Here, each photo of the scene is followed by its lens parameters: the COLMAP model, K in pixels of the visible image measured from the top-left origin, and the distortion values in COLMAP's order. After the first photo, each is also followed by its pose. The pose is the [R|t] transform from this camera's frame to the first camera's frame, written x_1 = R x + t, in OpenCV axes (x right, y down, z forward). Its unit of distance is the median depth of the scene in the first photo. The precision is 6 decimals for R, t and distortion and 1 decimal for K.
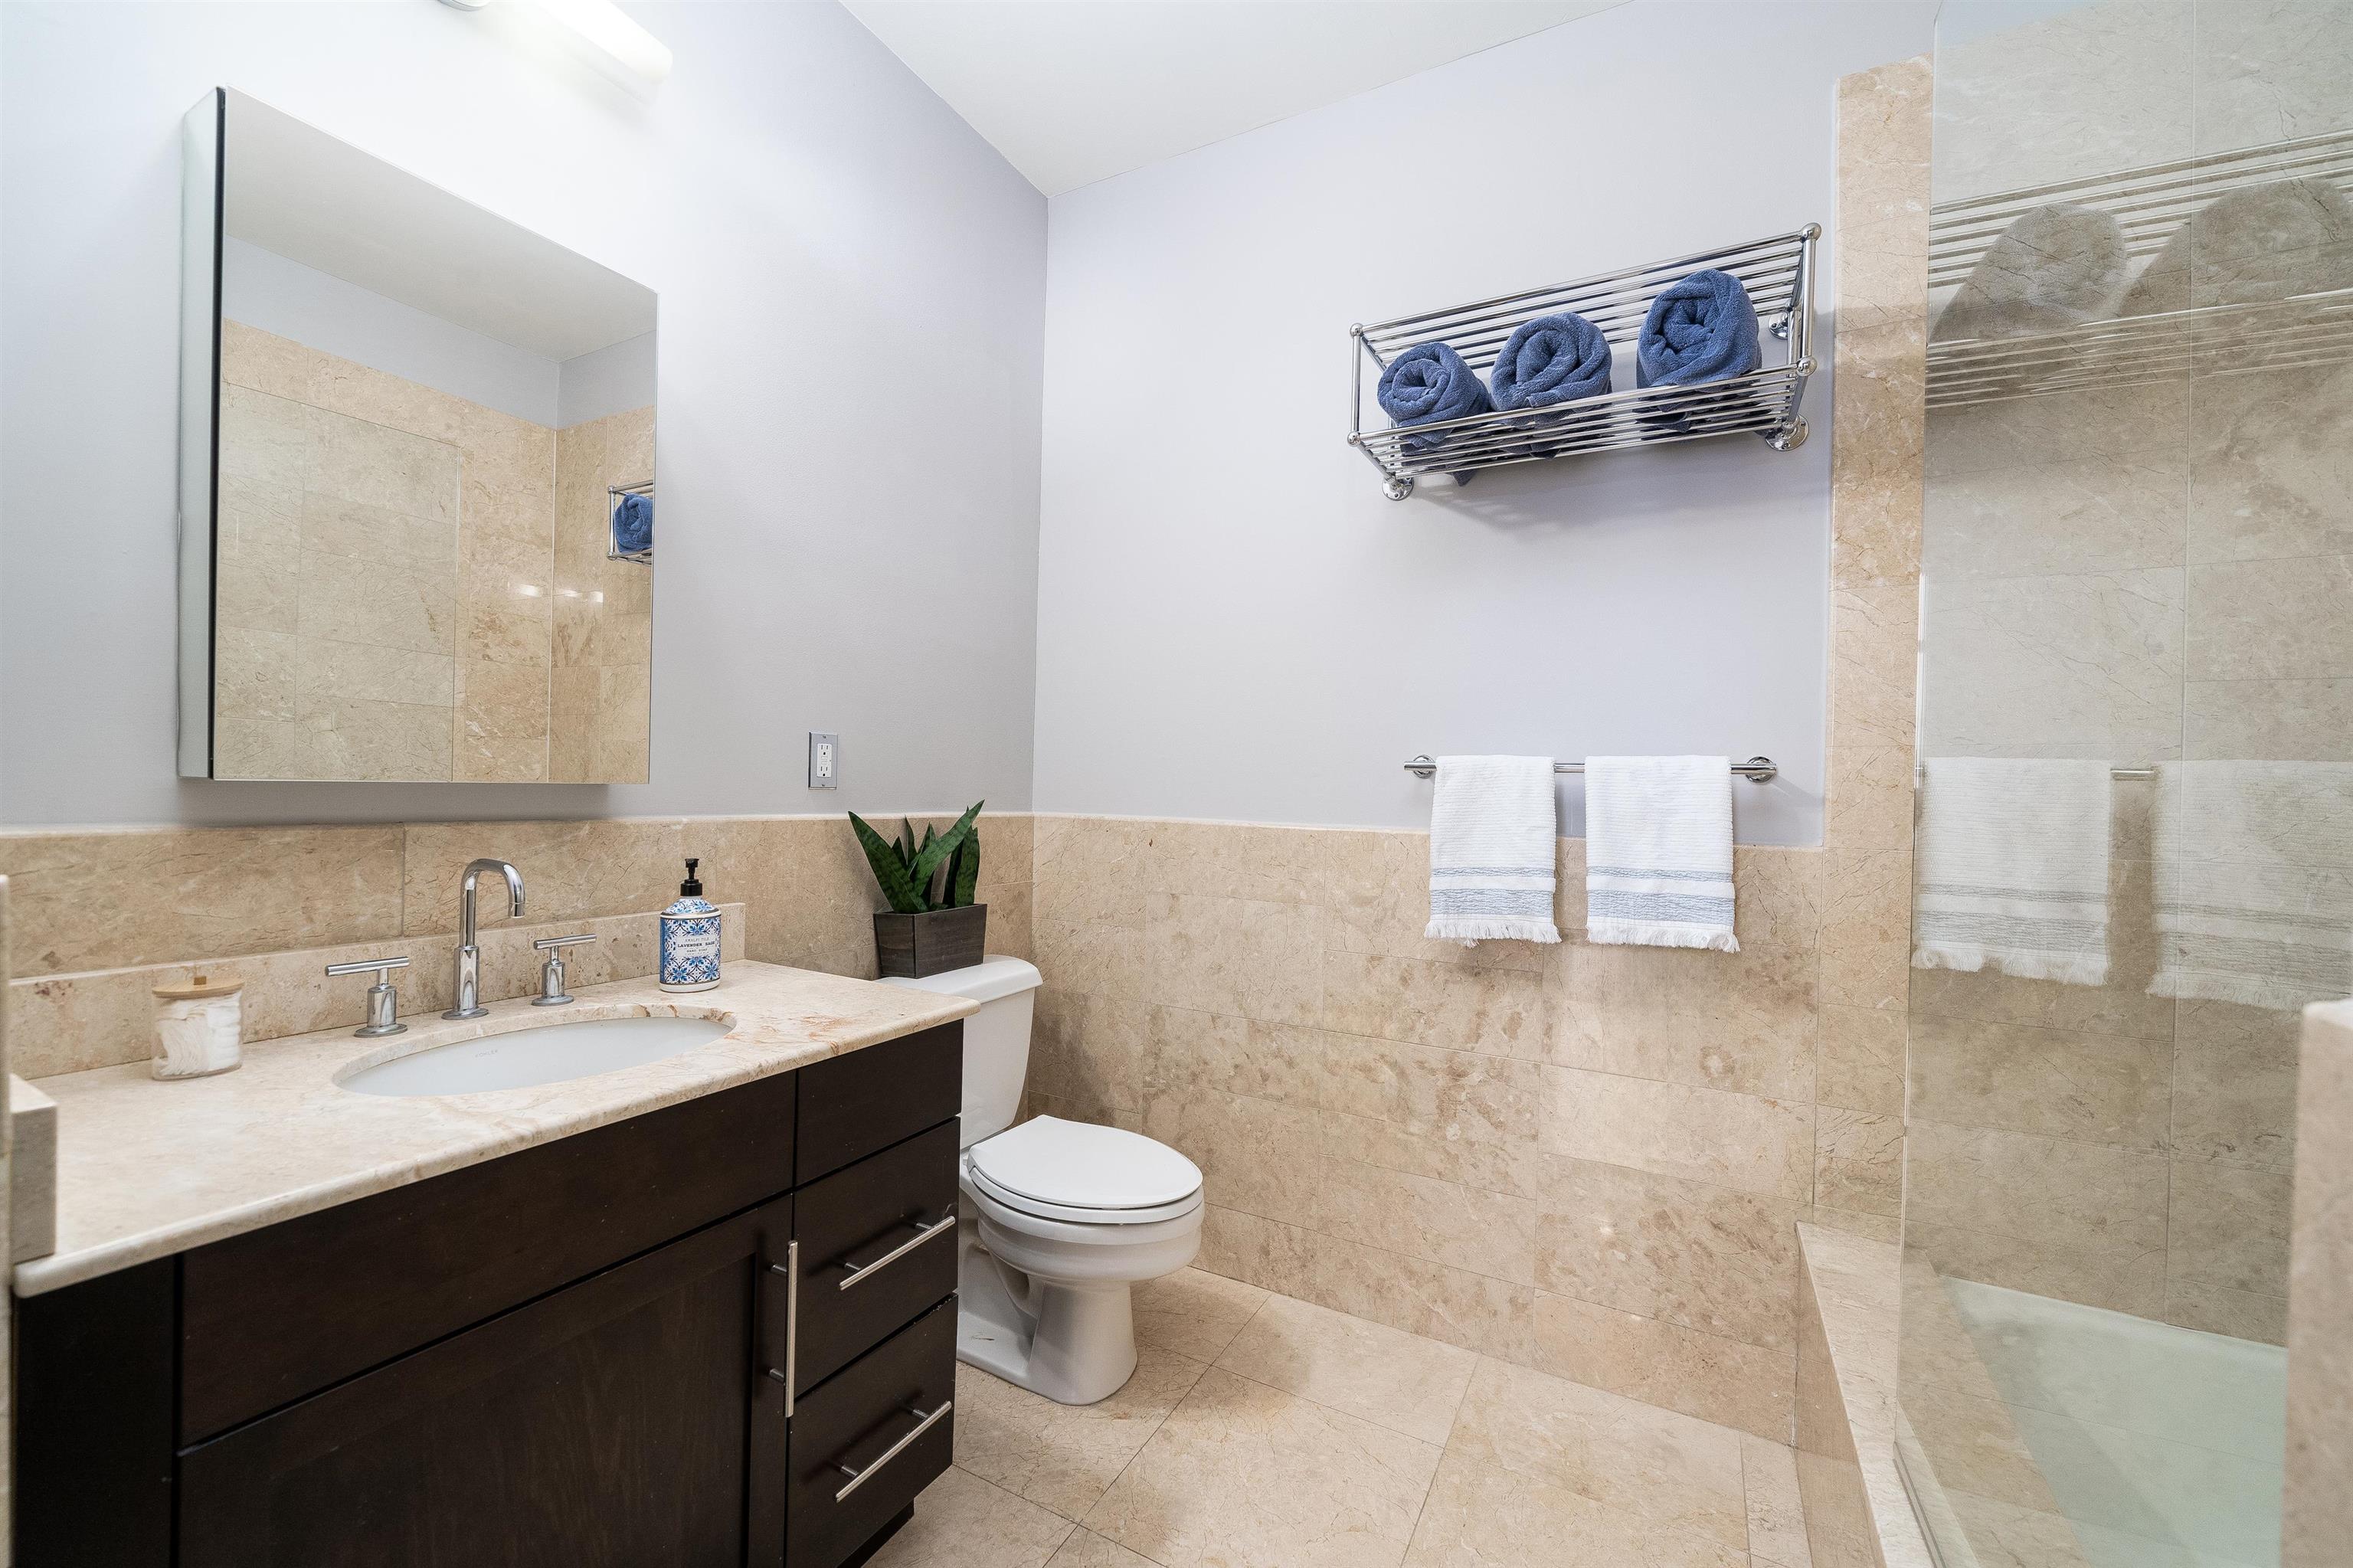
lens RADIAL K [[919.3, 0, 1180.4], [0, 919.3, 792.1], [0, 0, 1]] dist [-0.001787, -0.000103]
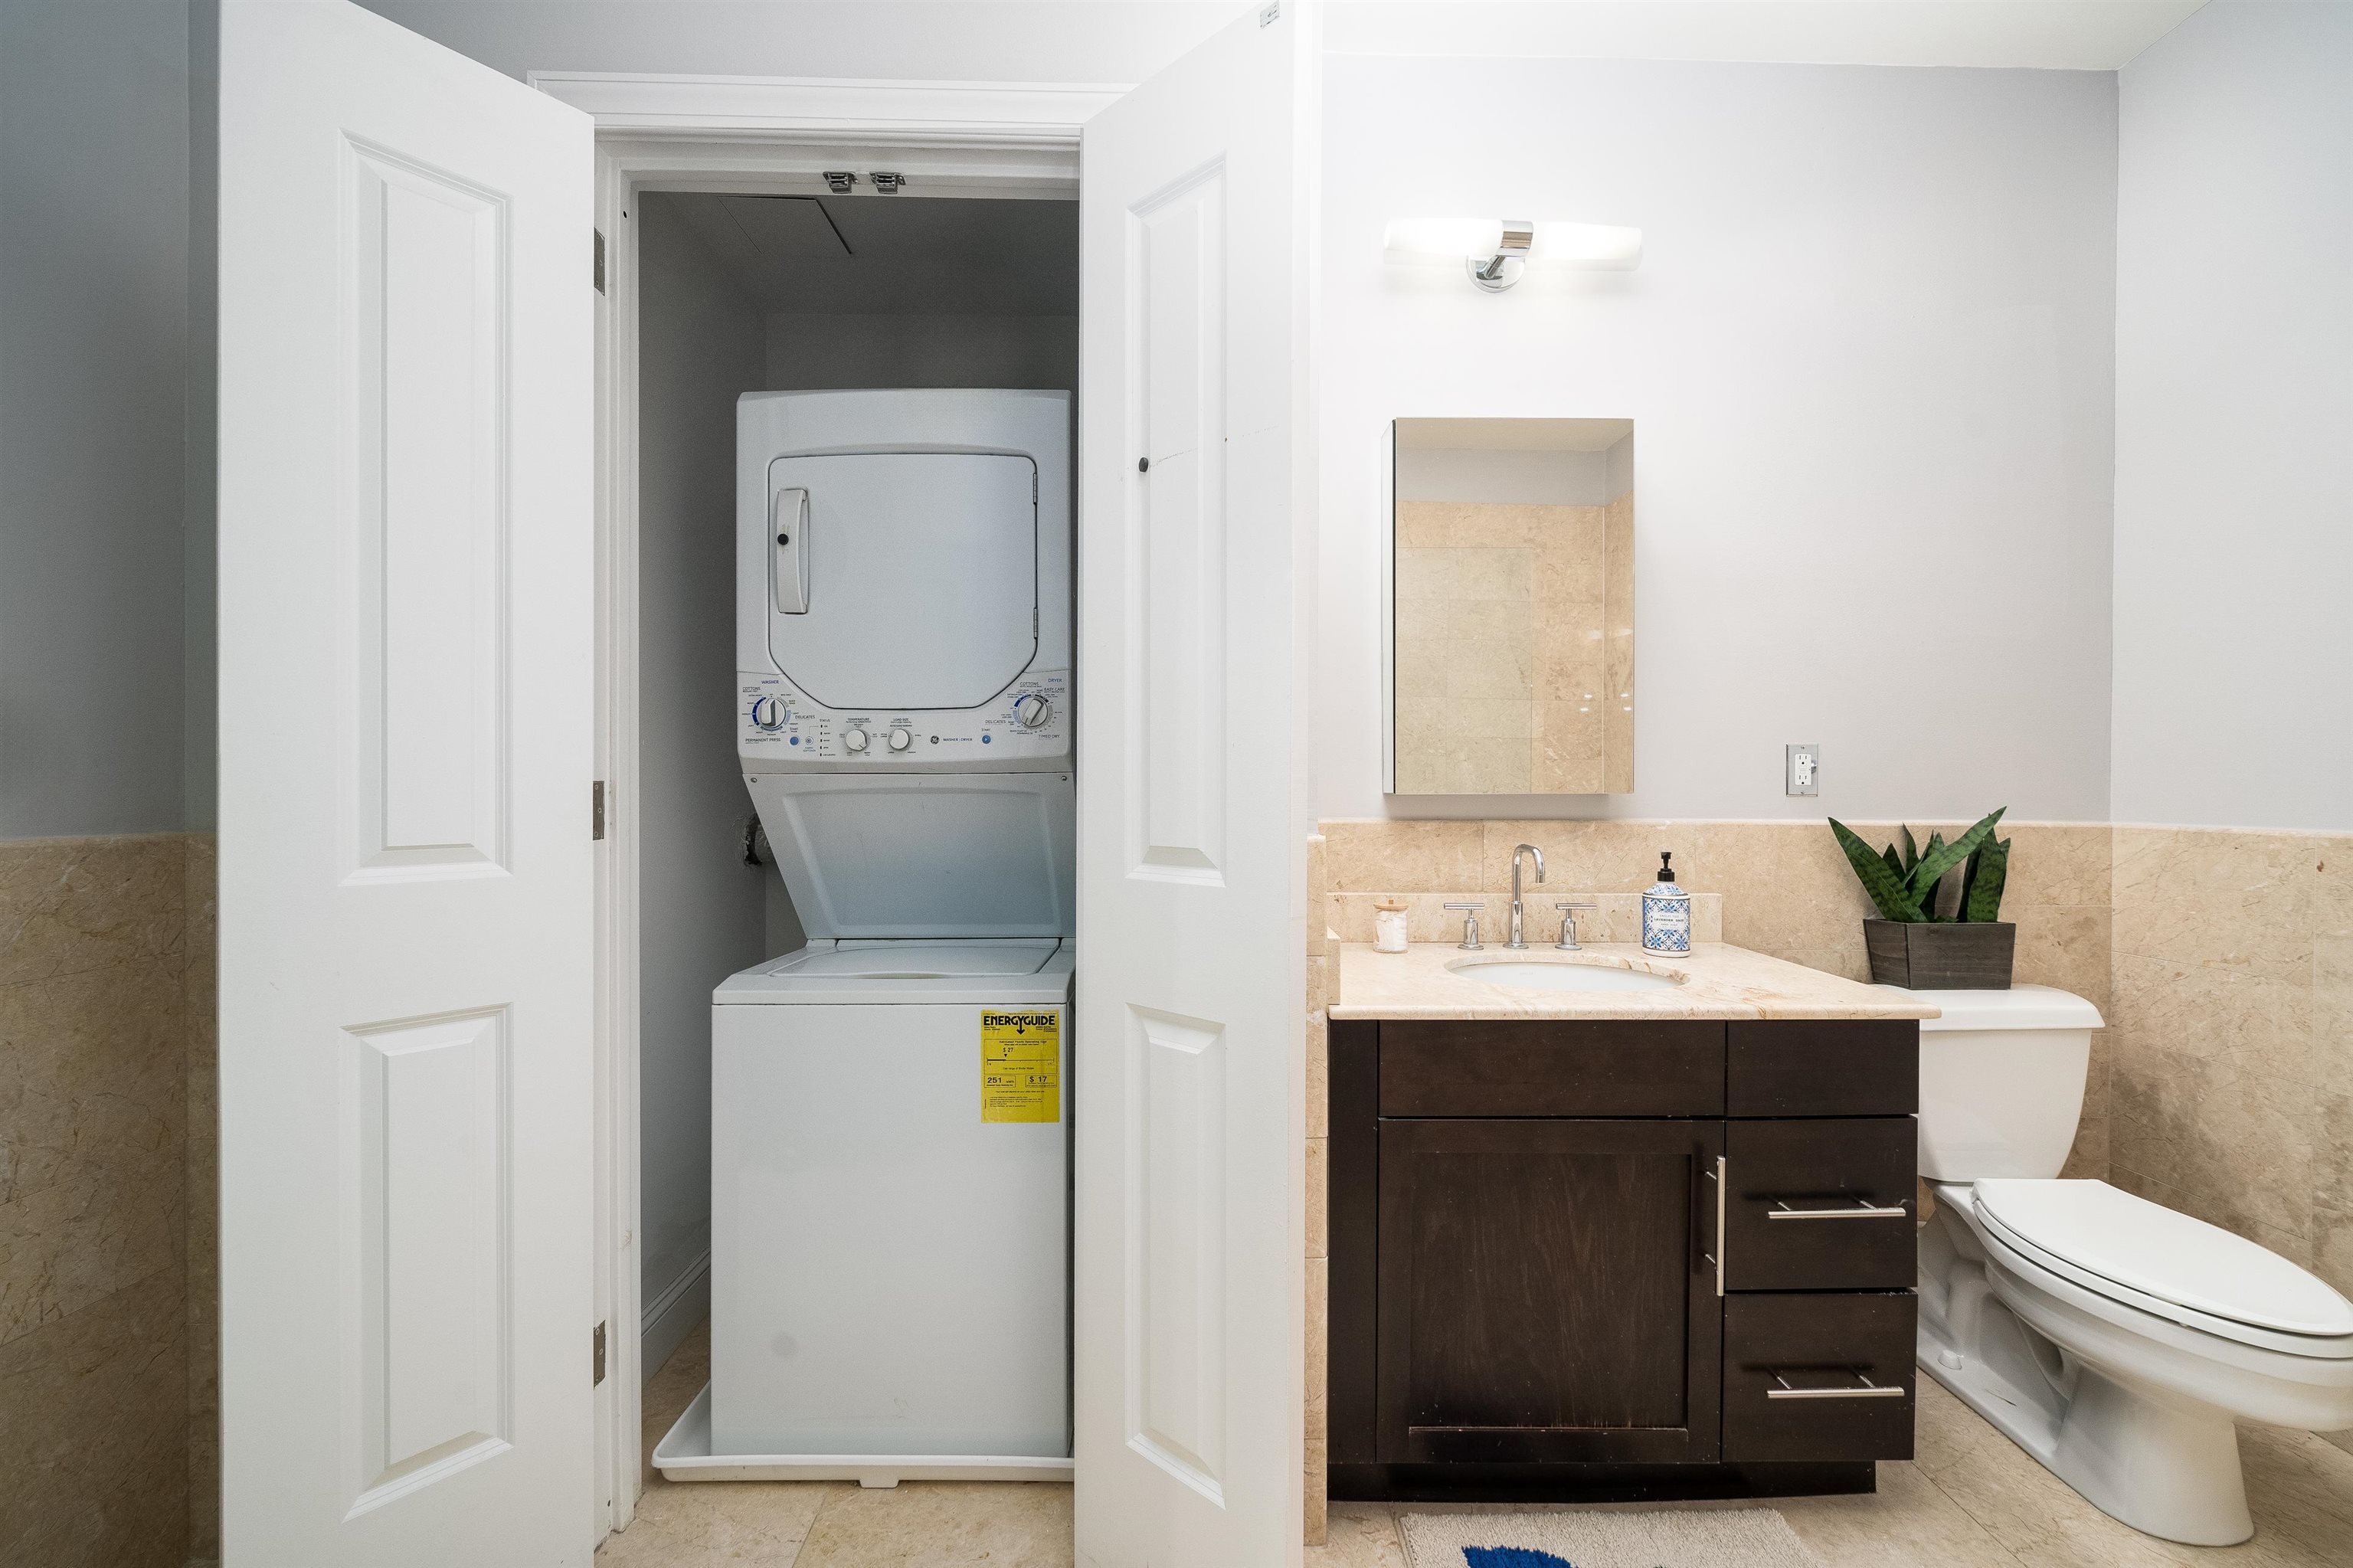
lens RADIAL K [[847.4, 0, 1179.5], [0, 847.4, 786.2], [0, 0, 1]] dist [-0.001489, -0.000116]
pose [[0.473733, -0.020613, -0.880427, 0.139940], [0.003286, 0.999760, -0.021639, 0.004053], [0.880662, 0.007359, 0.473688, -0.110093]]
